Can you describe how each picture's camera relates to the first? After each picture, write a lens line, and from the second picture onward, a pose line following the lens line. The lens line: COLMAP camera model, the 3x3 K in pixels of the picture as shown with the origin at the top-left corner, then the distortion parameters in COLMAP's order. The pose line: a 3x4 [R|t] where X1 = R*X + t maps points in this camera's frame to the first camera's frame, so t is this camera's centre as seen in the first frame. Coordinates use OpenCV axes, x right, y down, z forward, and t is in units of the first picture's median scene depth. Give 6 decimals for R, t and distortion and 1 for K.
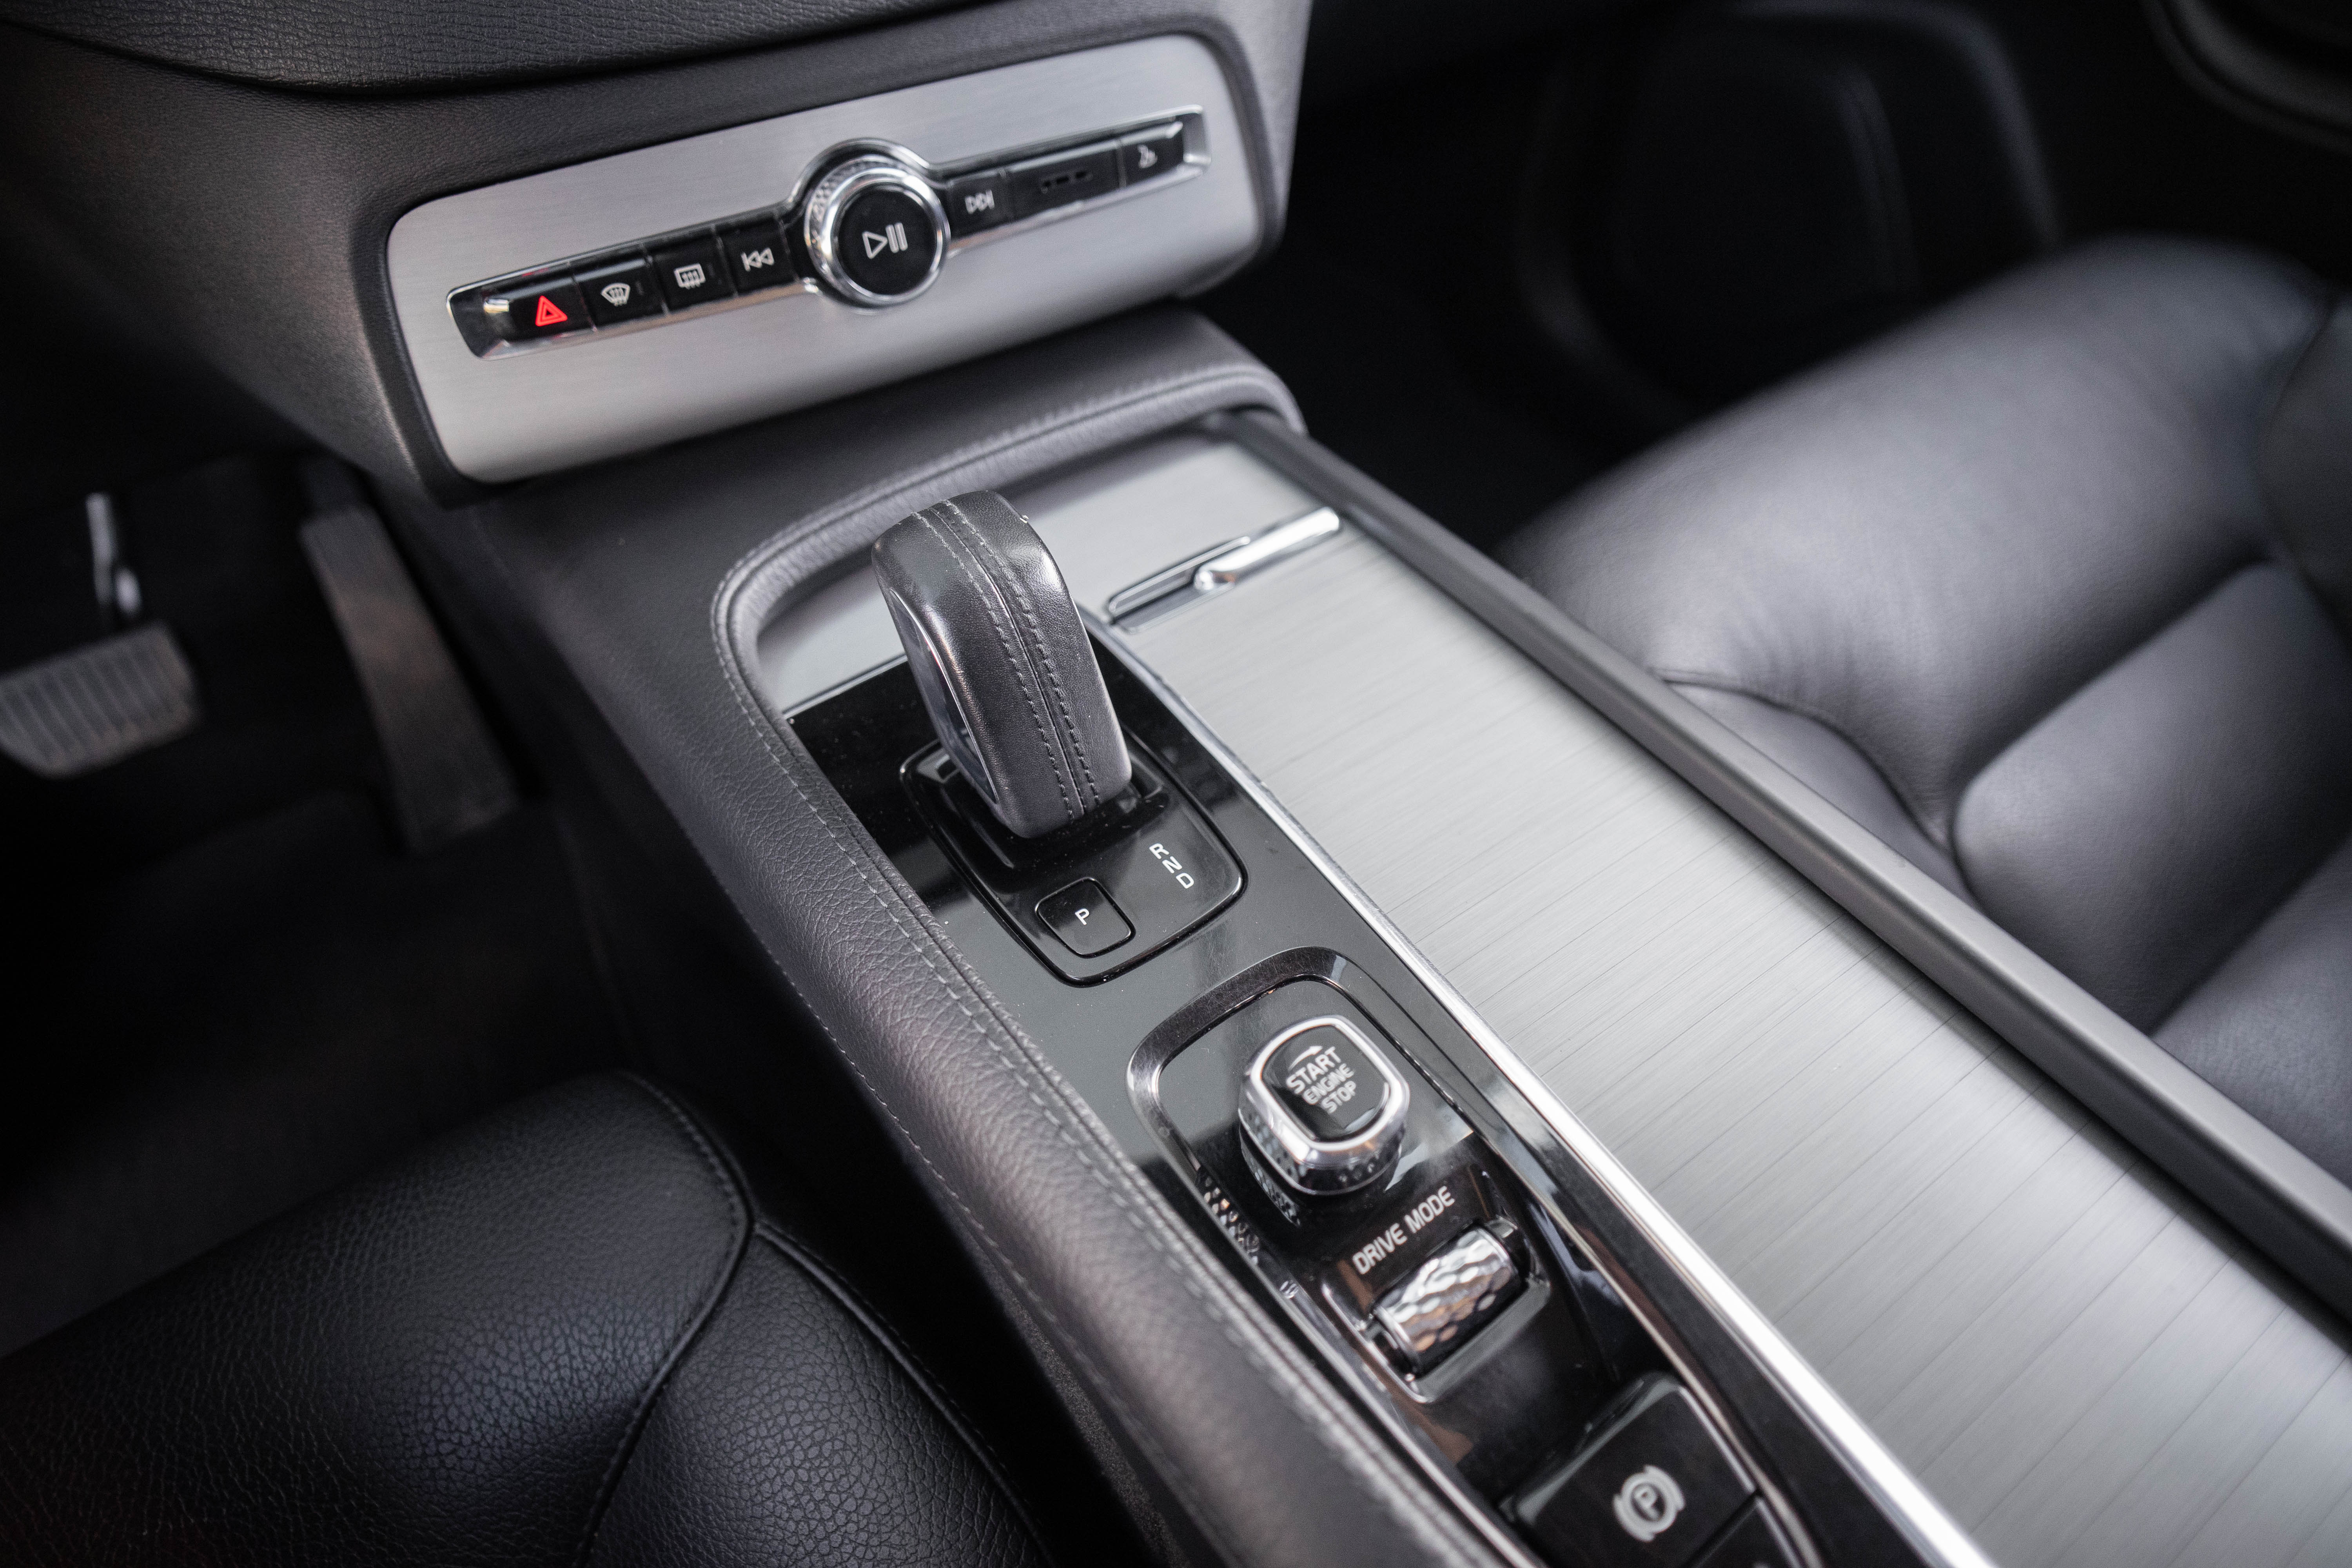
lens RADIAL K [[1225.1, 0, 1185.0], [0, 1225.1, 772.2], [0, 0, 1]] dist [-0.056920, 0.025590]
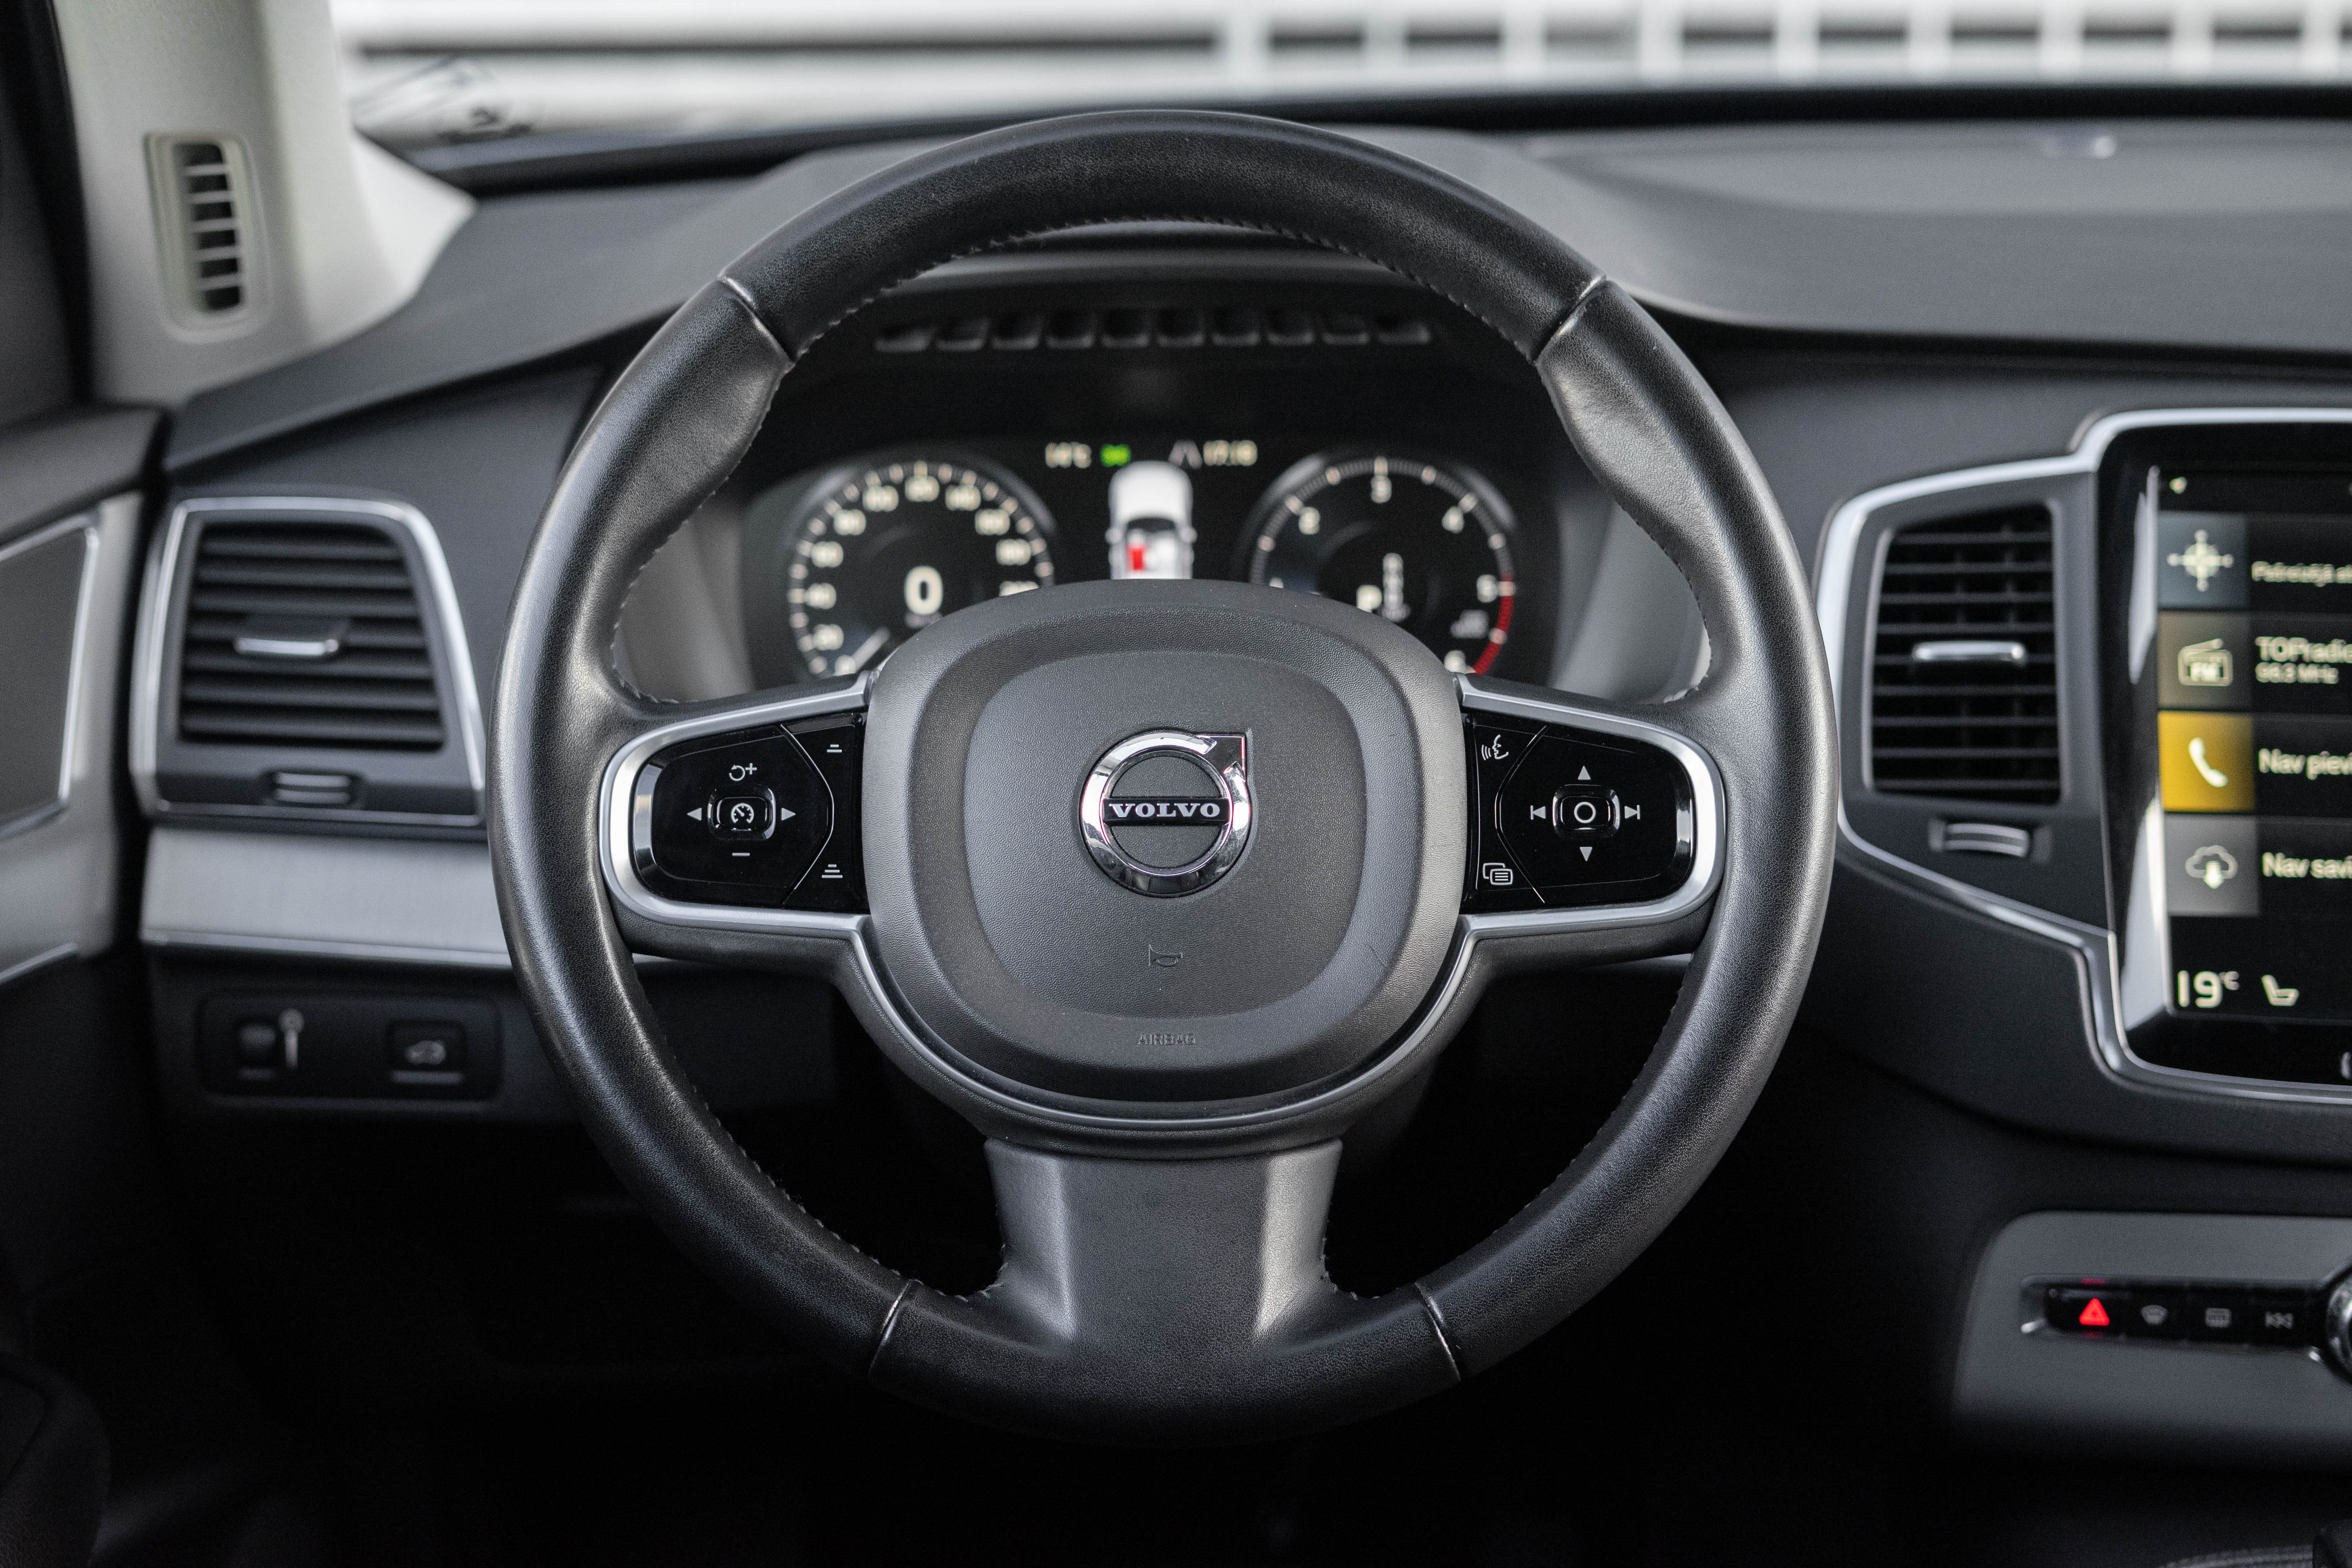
lens RADIAL K [[3587.2, 0, 1176.0], [0, 3587.2, 784.0], [0, 0, 1]] dist [-0.070923, 0.117975]
pose [[0.824024, 0.151640, -0.545885, 0.585498], [-0.438399, 0.780985, -0.444824, 1.210302], [0.358874, 0.605861, 0.710029, -2.211107]]
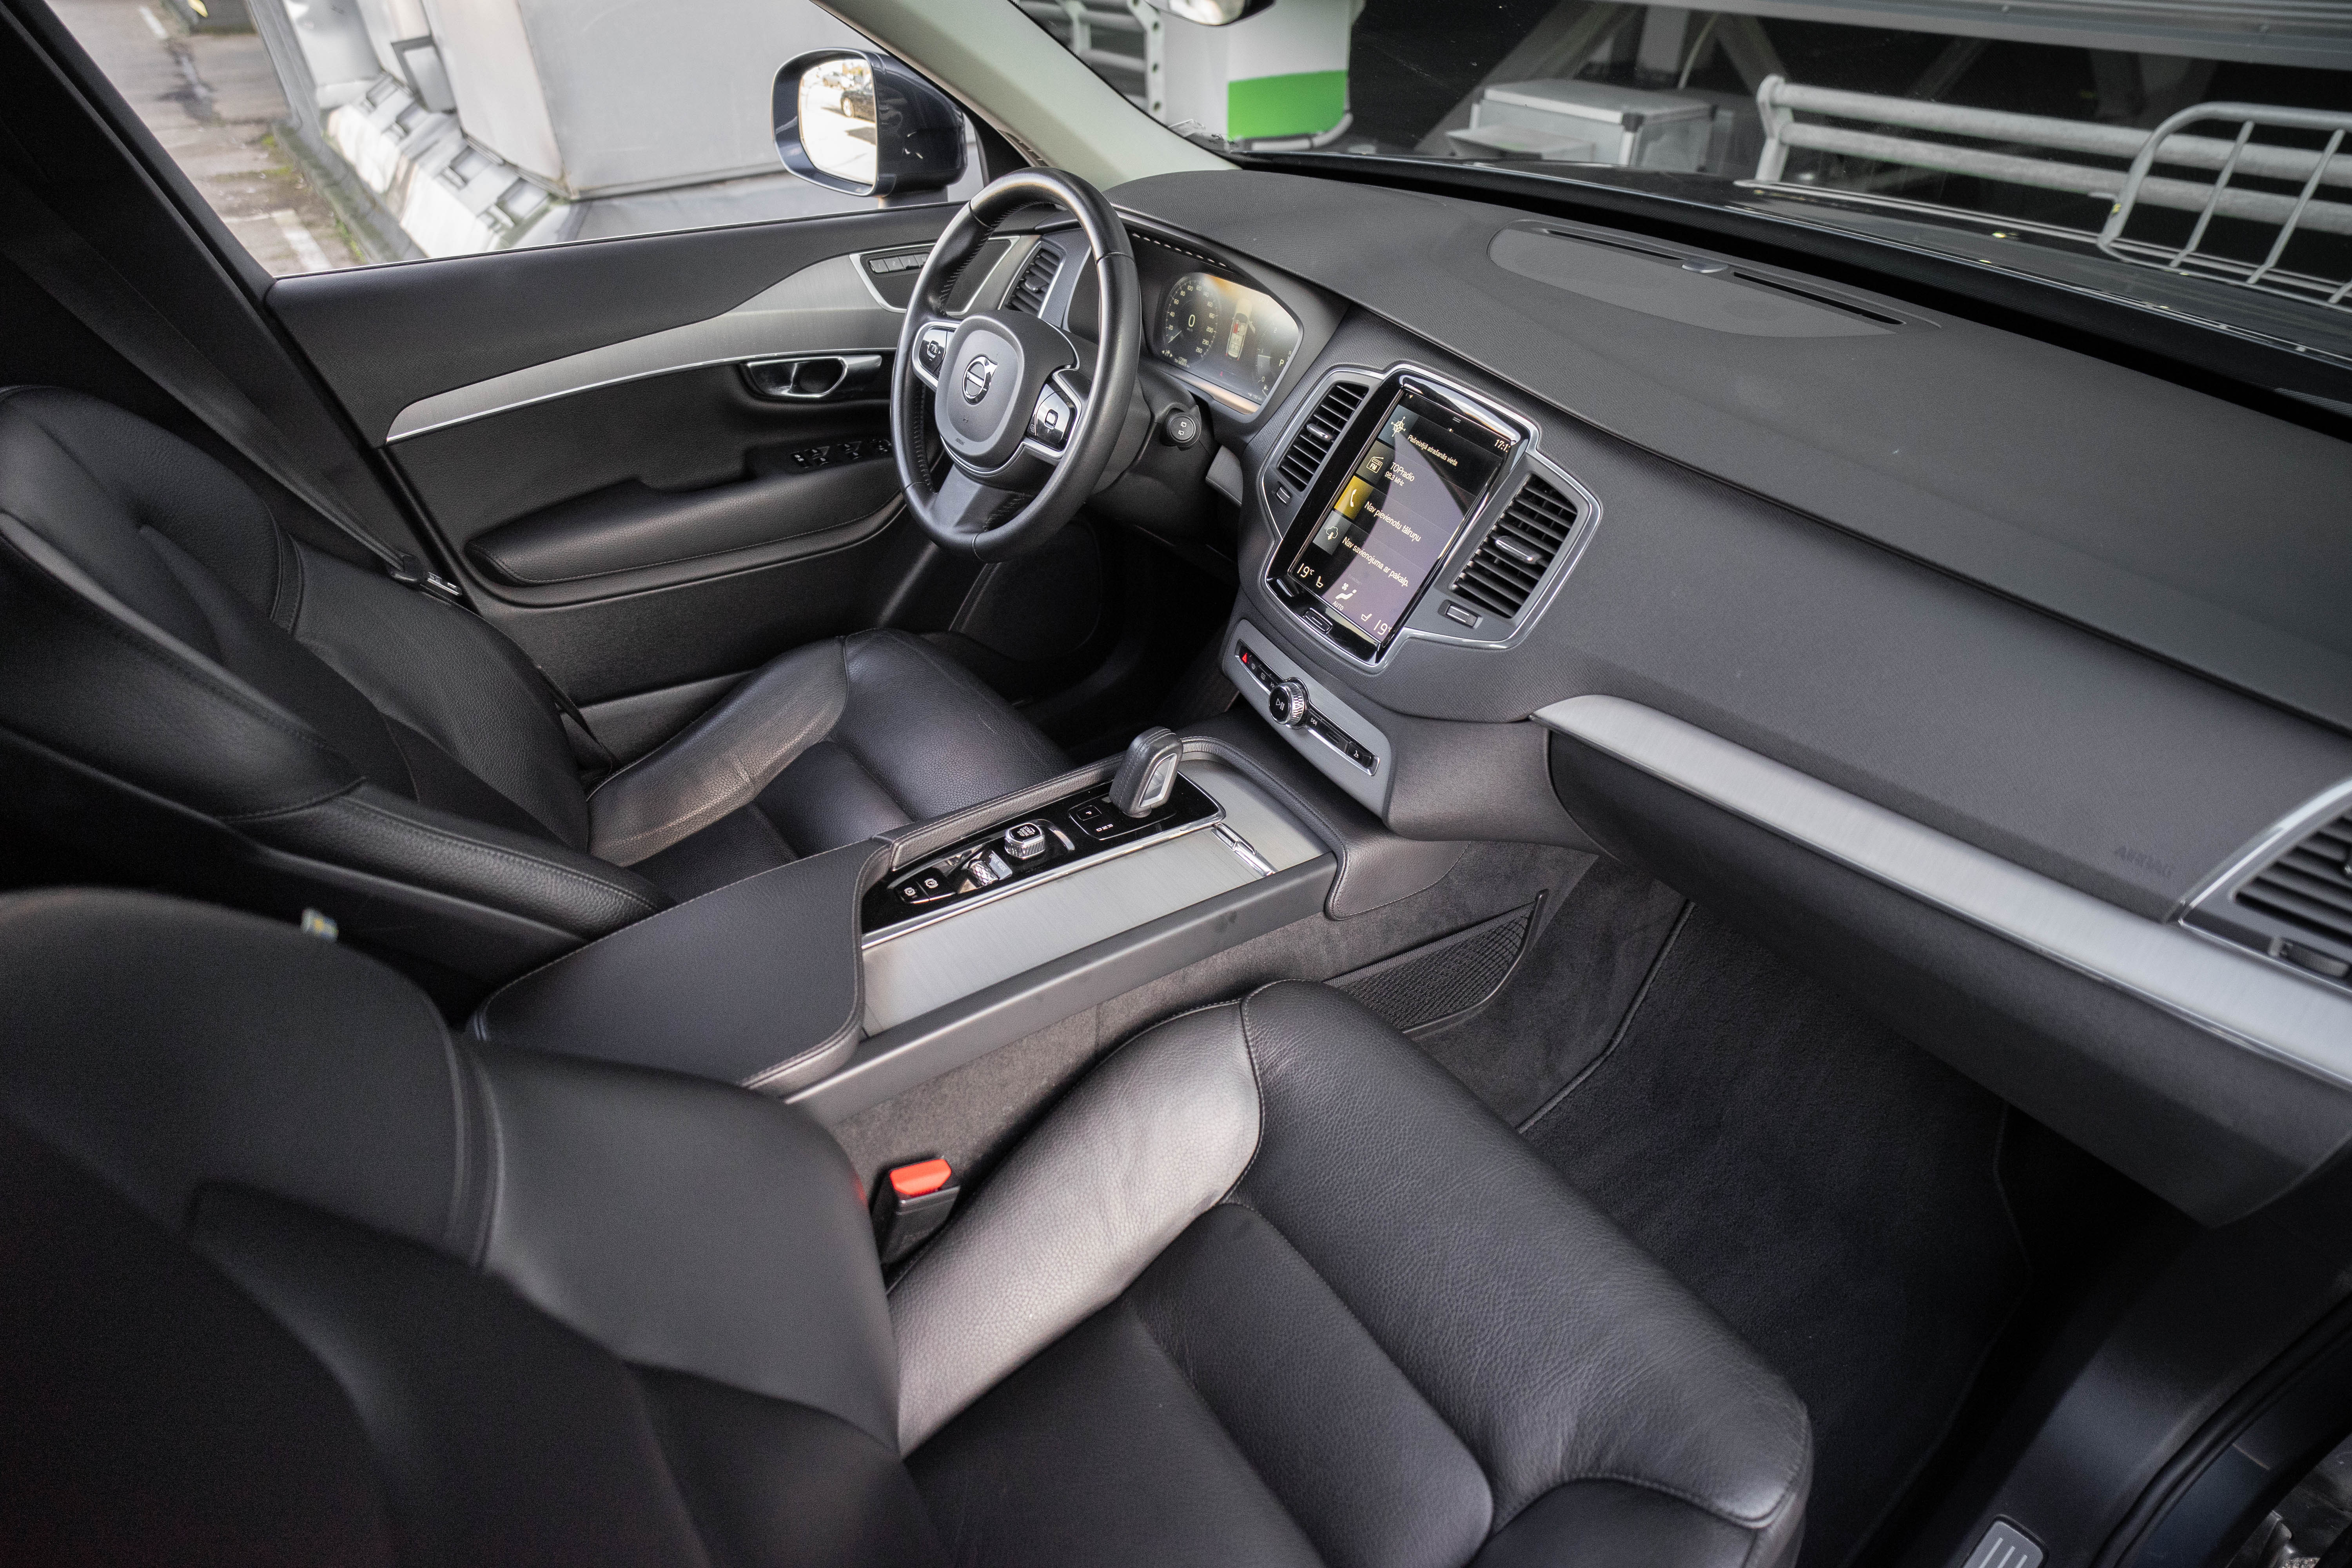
lens RADIAL K [[1225.1, 0, 1185.0], [0, 1225.1, 772.2], [0, 0, 1]] dist [-0.056920, 0.025590]
pose [[0.026495, 0.591683, -0.805735, 2.636765], [-0.796975, 0.499050, 0.340265, -1.332595], [0.603431, 0.633135, 0.484779, -0.660531]]
